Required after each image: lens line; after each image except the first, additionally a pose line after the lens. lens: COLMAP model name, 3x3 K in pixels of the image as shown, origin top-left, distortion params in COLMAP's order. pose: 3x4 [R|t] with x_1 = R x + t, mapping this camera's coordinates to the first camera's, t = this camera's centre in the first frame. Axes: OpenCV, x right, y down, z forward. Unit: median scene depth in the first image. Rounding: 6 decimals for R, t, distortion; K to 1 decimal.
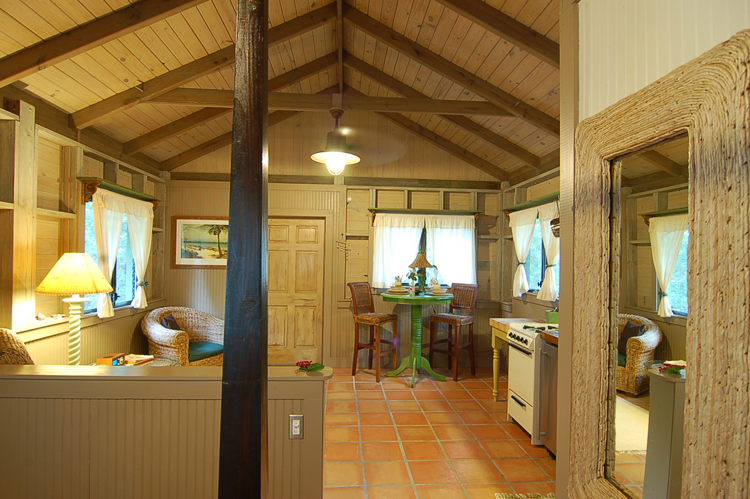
lens RADIAL K [[379.5, 0, 375.0], [0, 379.5, 249.5], [0, 0, 1]] dist [-0.000068, -0.000041]
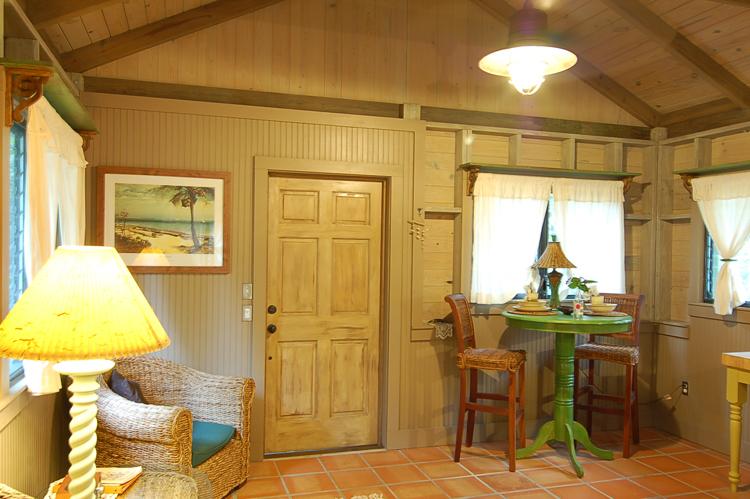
lens RADIAL K [[573.4, 0, 371.9], [0, 573.4, 246.5], [0, 0, 1]] dist [0.010805, -0.002333]
pose [[0.974119, -0.000502, 0.226034, -0.346975], [-0.004264, 0.999779, 0.020597, -0.002166], [-0.225995, -0.021028, 0.973902, 0.195881]]
